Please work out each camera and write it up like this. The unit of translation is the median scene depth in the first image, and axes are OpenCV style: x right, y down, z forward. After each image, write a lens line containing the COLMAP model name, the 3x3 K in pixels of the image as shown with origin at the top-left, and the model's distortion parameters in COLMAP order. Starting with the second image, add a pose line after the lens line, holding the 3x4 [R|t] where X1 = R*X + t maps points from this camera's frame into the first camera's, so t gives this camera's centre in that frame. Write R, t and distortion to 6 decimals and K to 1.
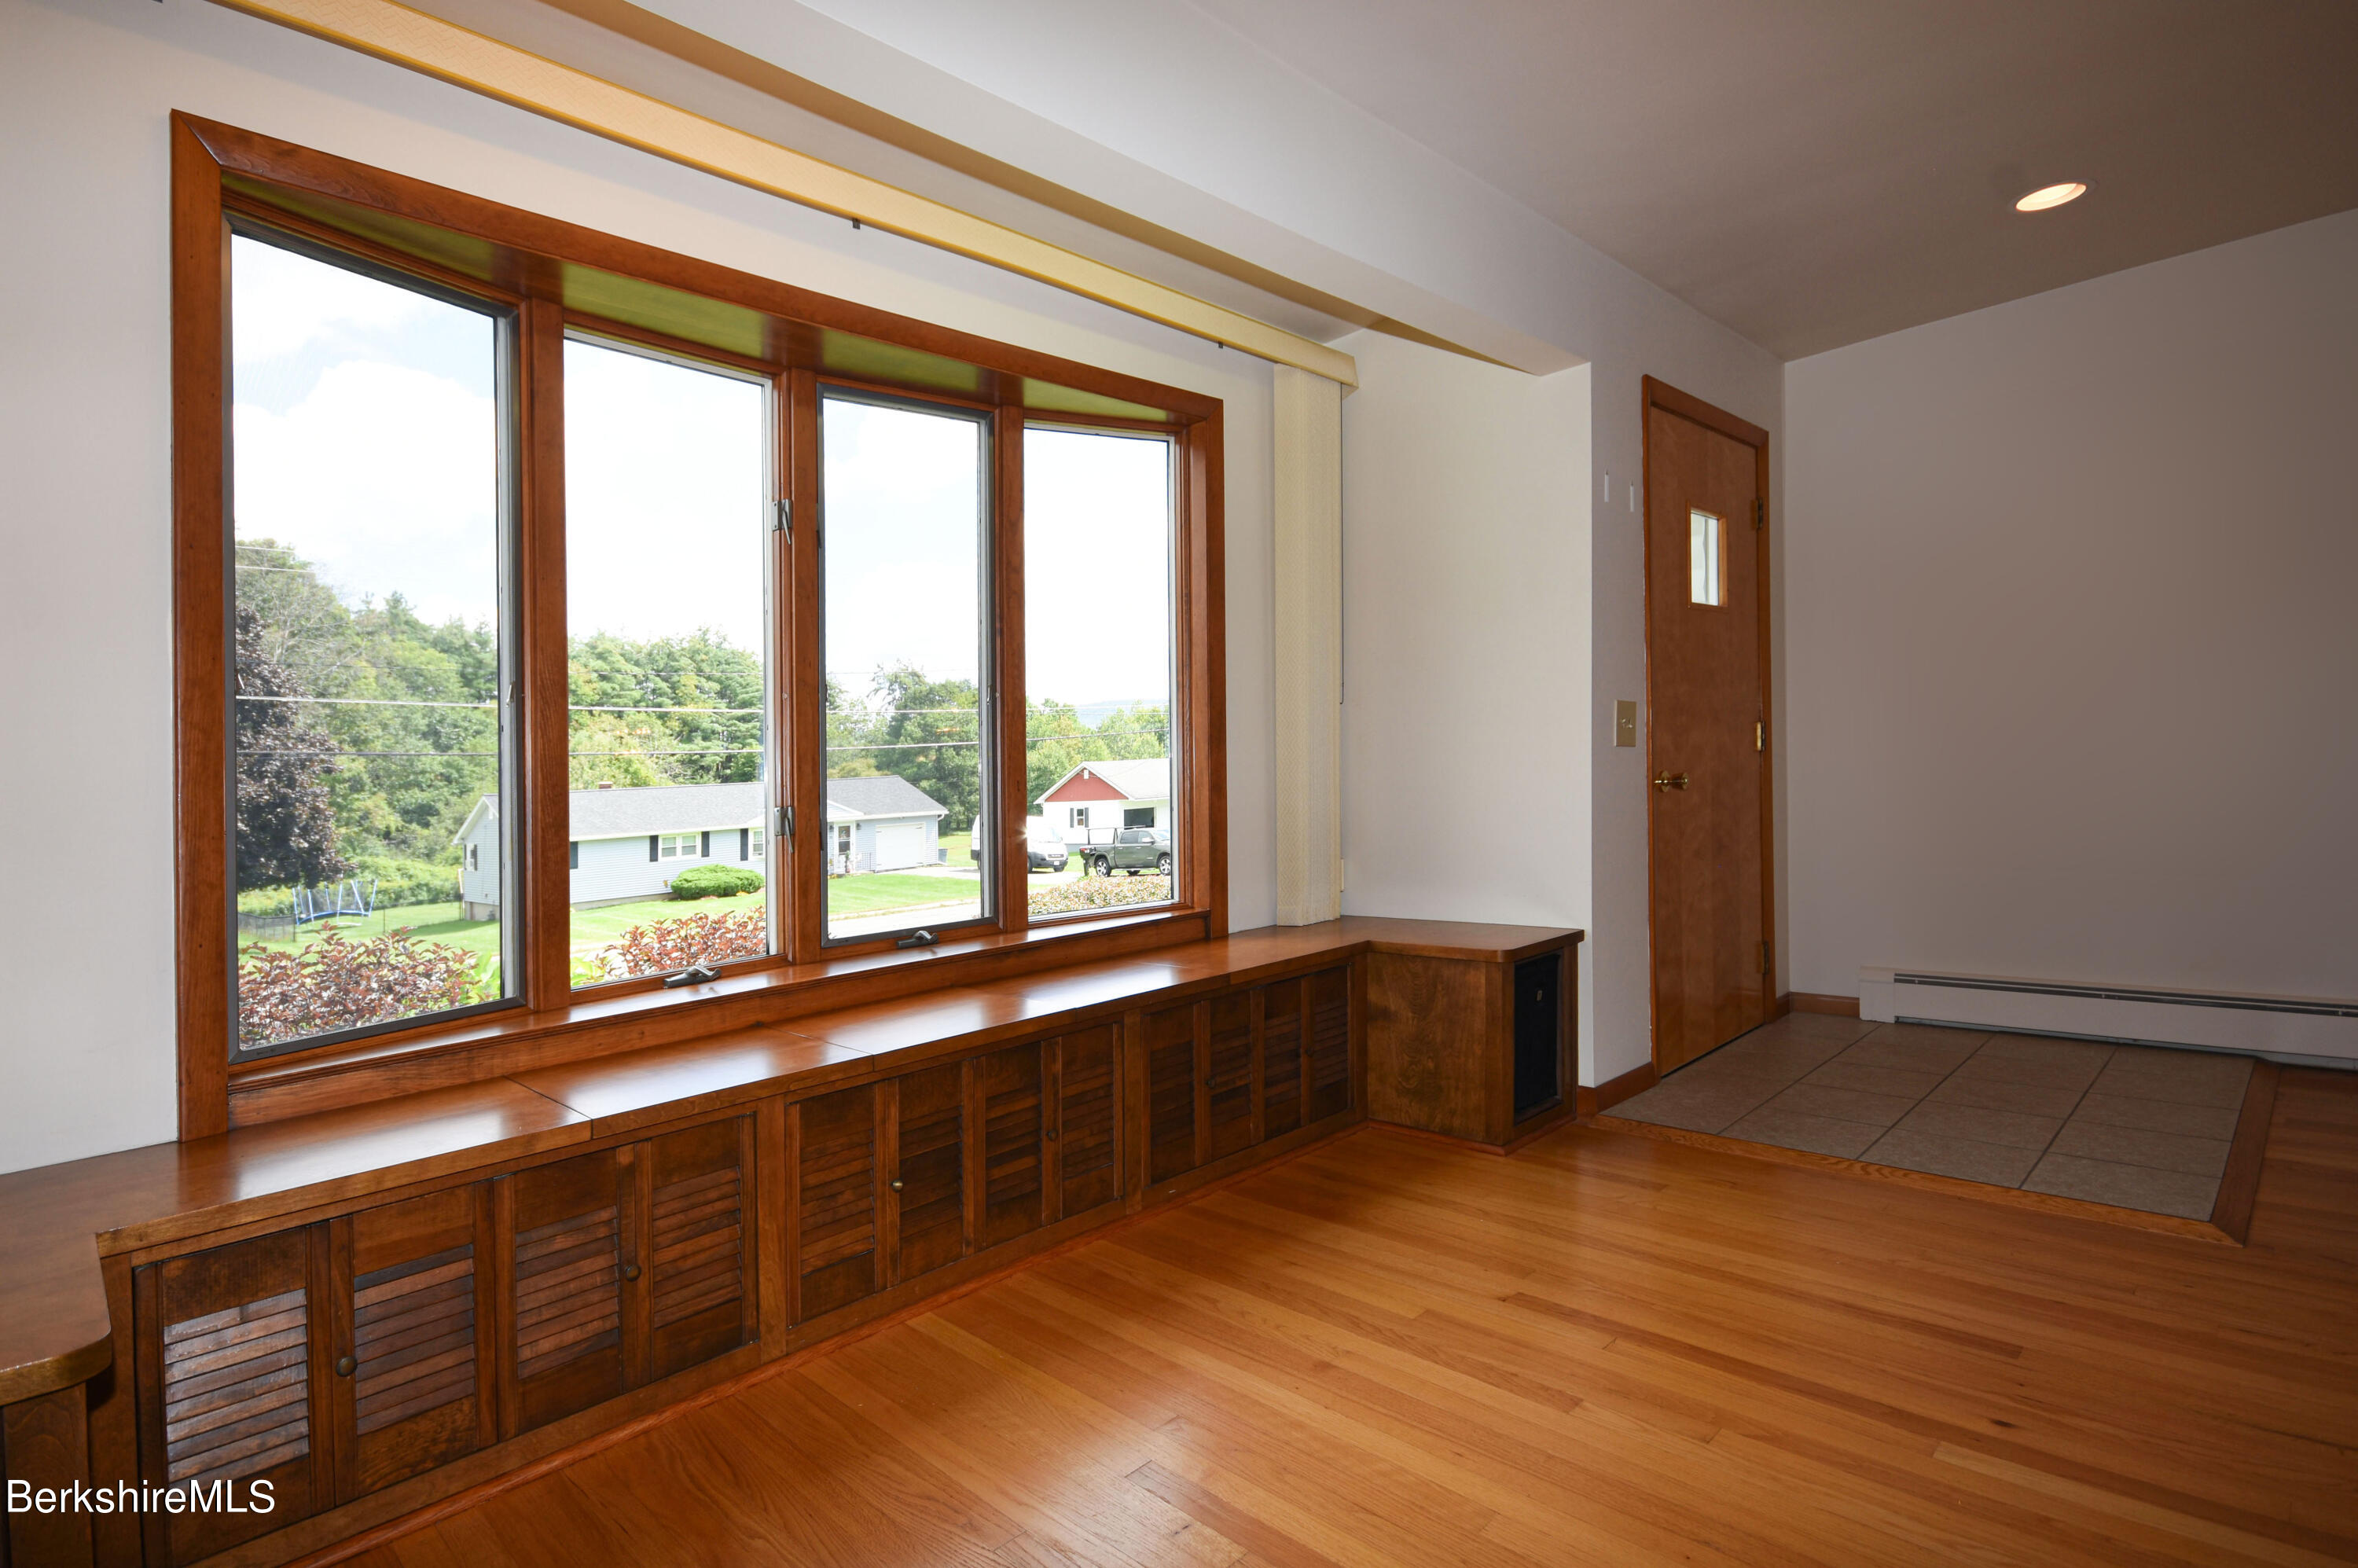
lens RADIAL K [[1124.0, 0, 1187.6], [0, 1124.0, 764.6], [0, 0, 1]] dist [0.011571, 0.003223]
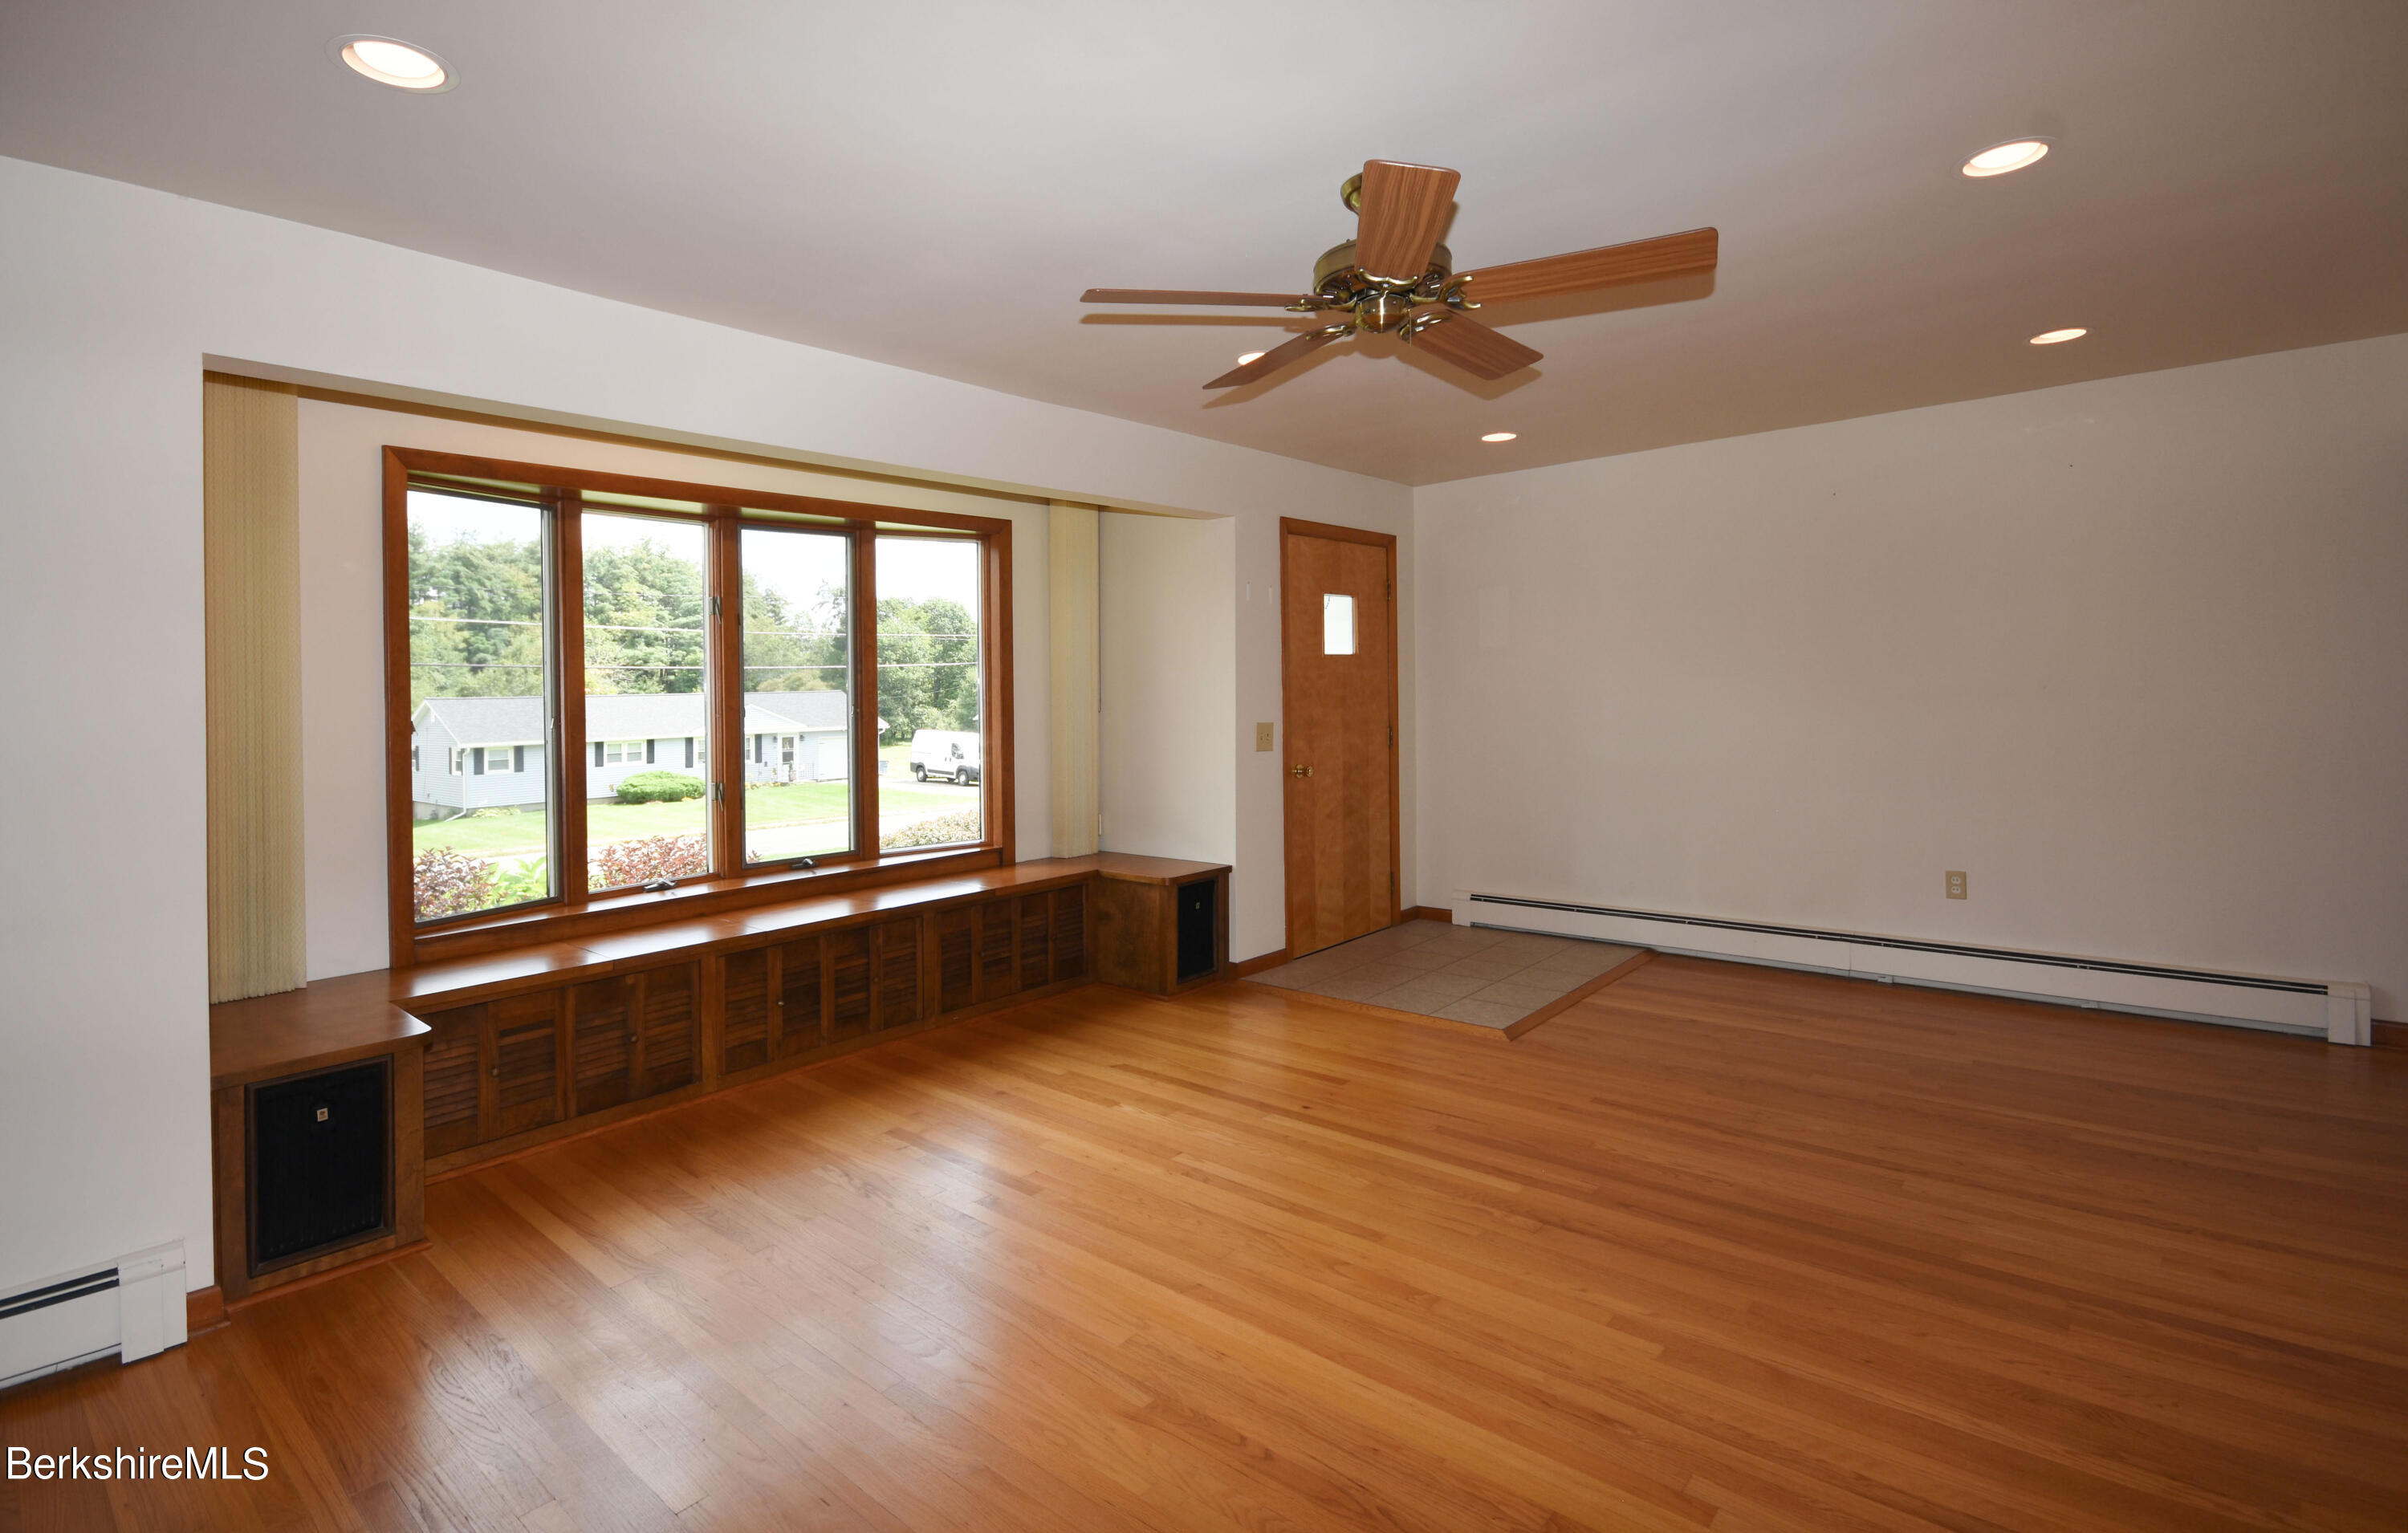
lens RADIAL K [[1092.1, 0, 1194.9], [0, 1092.1, 759.6], [0, 0, 1]] dist [0.021390, -0.001052]
pose [[0.998019, 0.023881, 0.058202, 0.217939], [-0.028008, 0.997071, 0.071165, -0.118760], [-0.056332, -0.072654, 0.995765, -0.563855]]
